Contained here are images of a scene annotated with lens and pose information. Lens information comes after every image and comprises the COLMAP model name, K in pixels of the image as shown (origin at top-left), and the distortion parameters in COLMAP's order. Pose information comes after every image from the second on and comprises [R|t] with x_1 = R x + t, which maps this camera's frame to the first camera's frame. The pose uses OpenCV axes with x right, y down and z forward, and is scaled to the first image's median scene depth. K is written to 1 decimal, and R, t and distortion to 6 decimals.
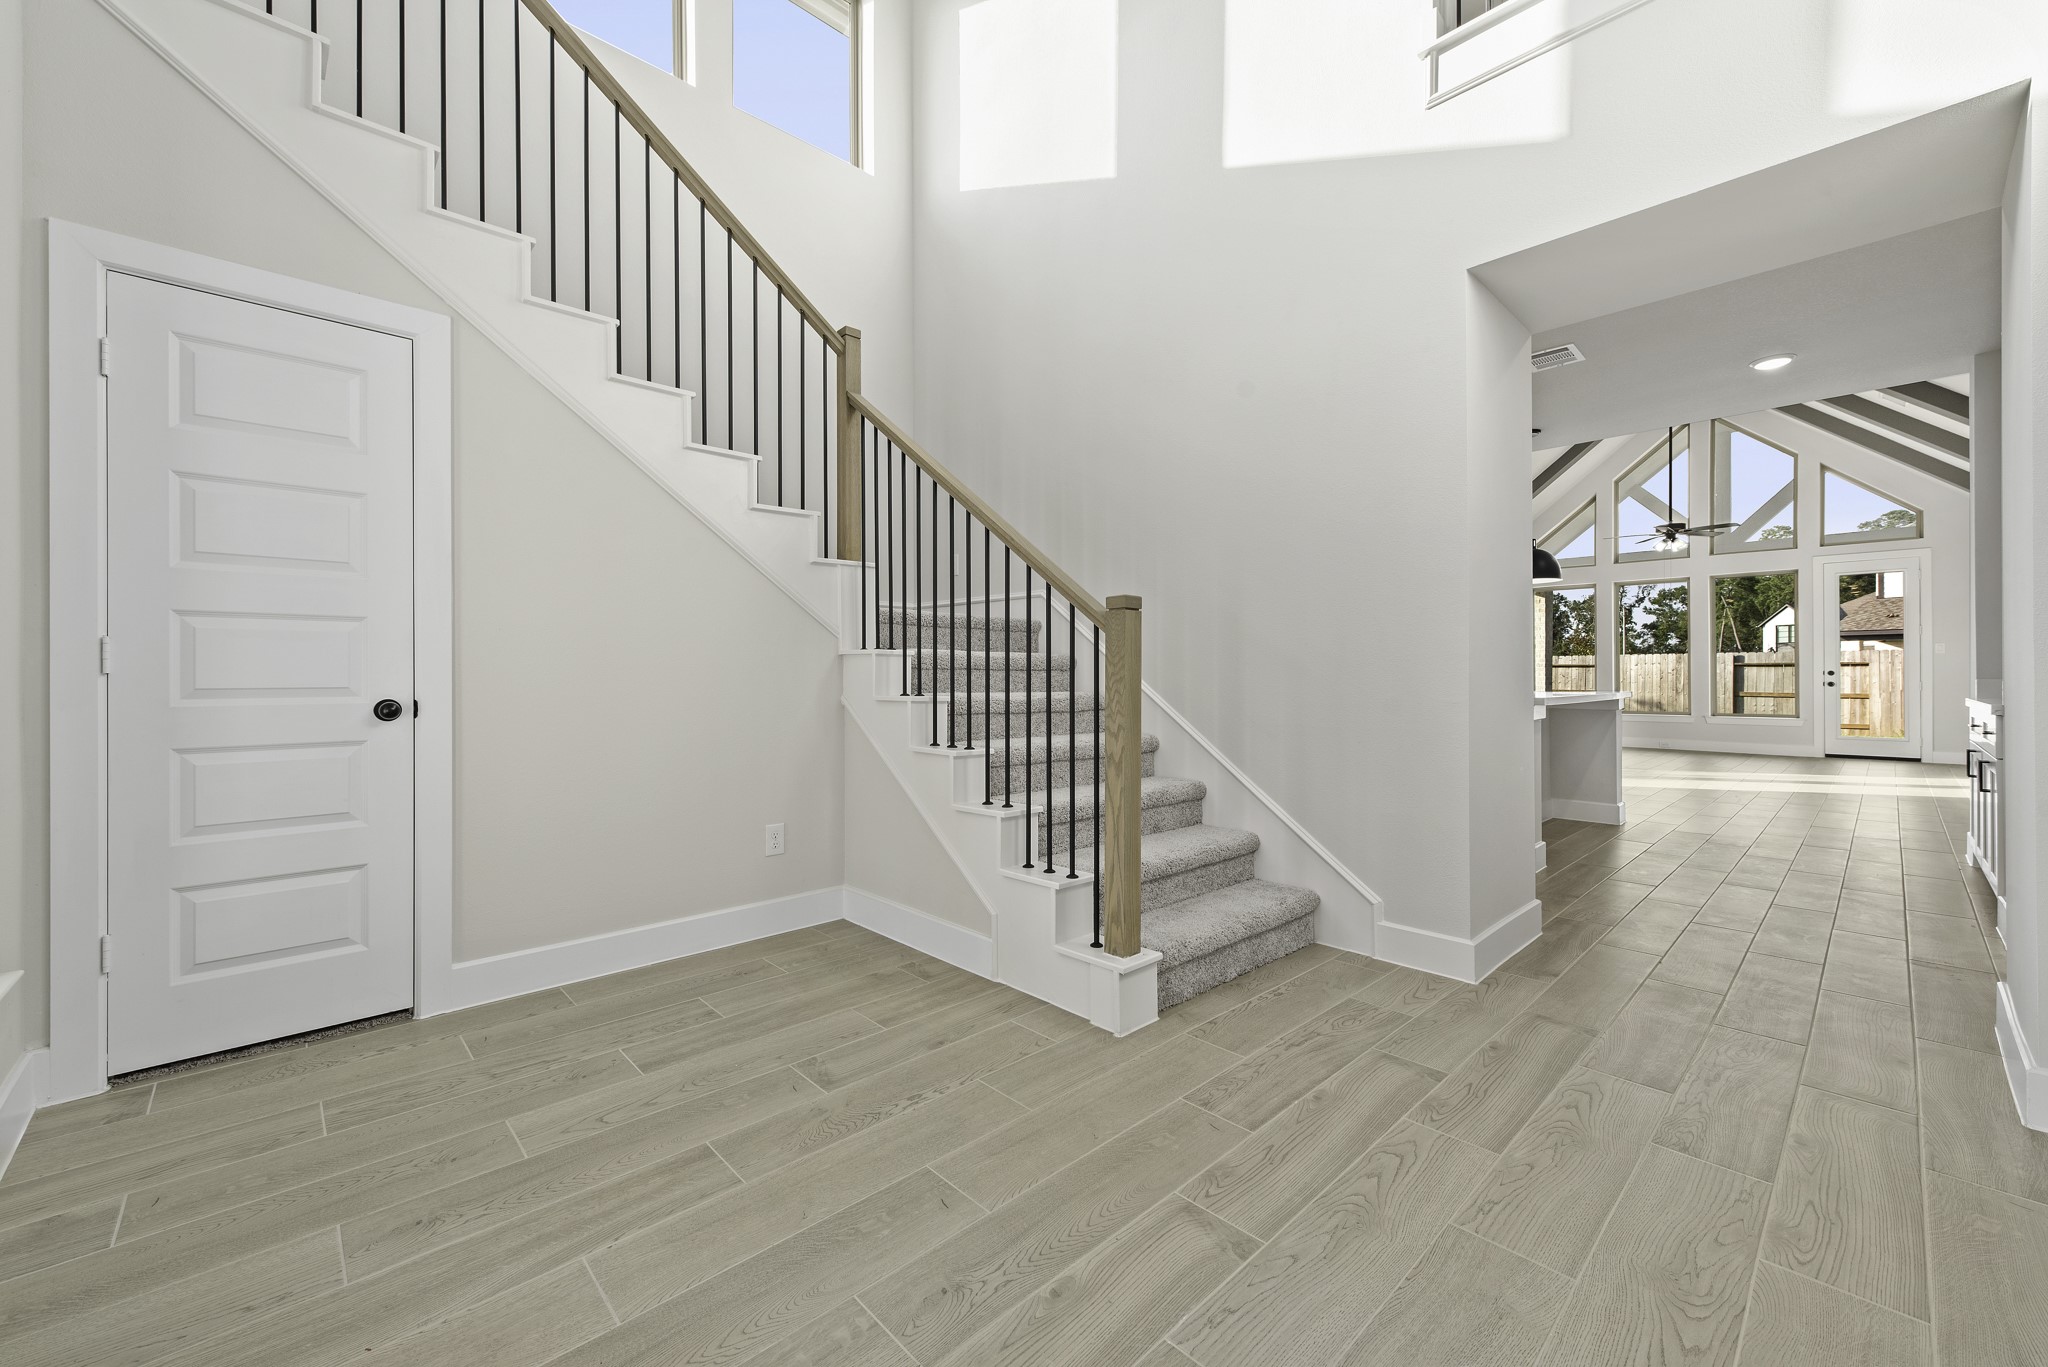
lens RADIAL K [[805.5, 0, 1023.4], [0, 805.5, 672.7], [0, 0, 1]] dist [0.006228, -0.000297]
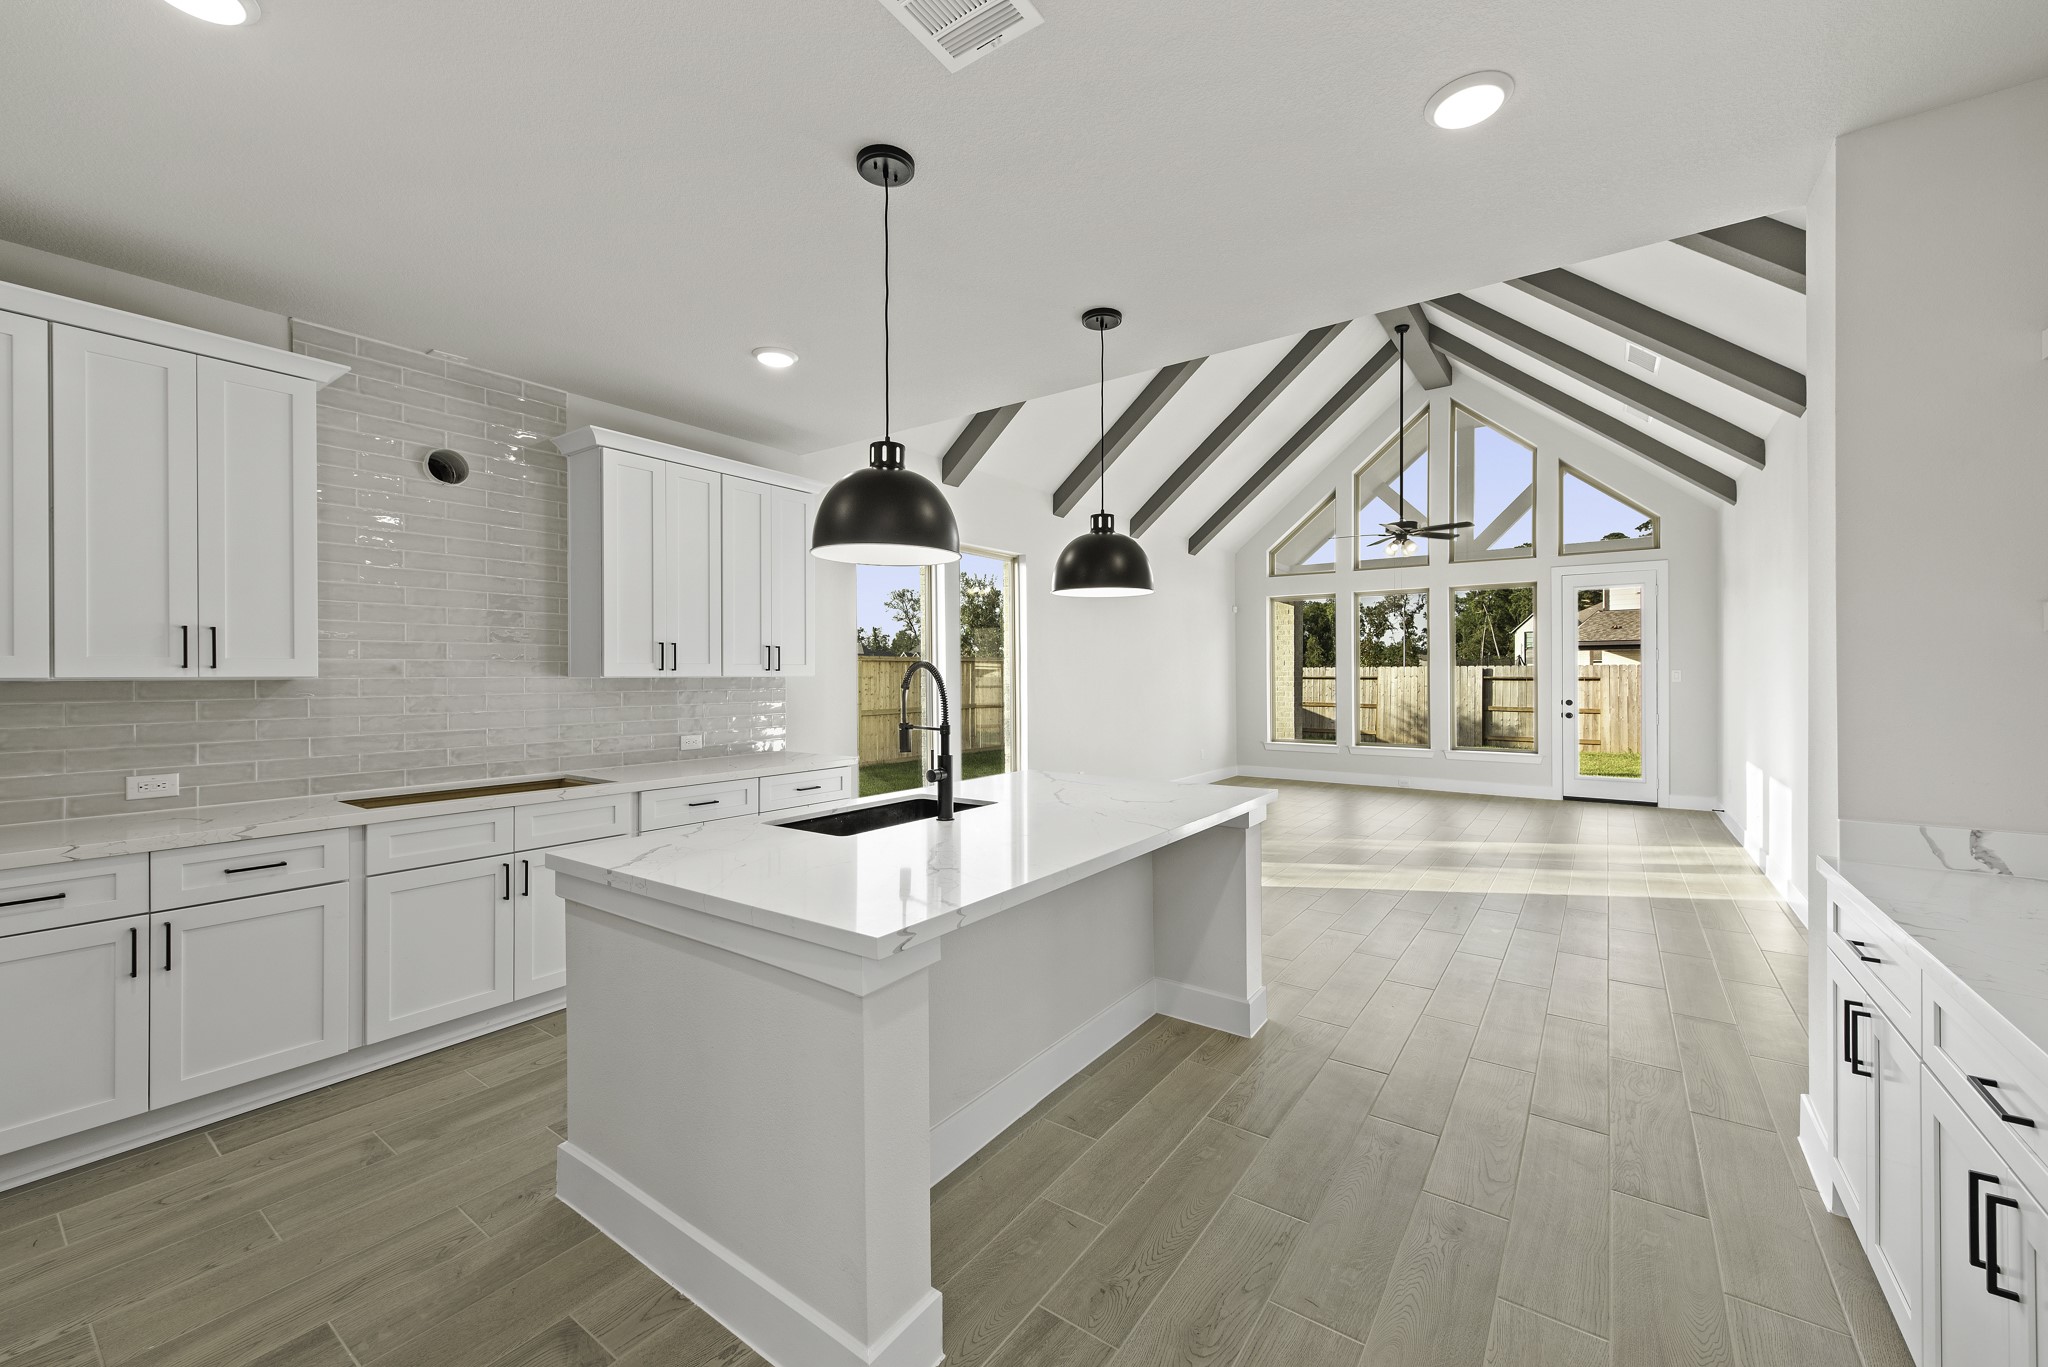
lens RADIAL K [[805.5, 0, 1023.4], [0, 805.5, 672.7], [0, 0, 1]] dist [0.006228, -0.000297]
pose [[0.981595, -0.001279, 0.190973, 0.161360], [0.000934, 0.999998, 0.001900, -0.020514], [-0.190975, -0.001687, 0.981594, 0.164235]]
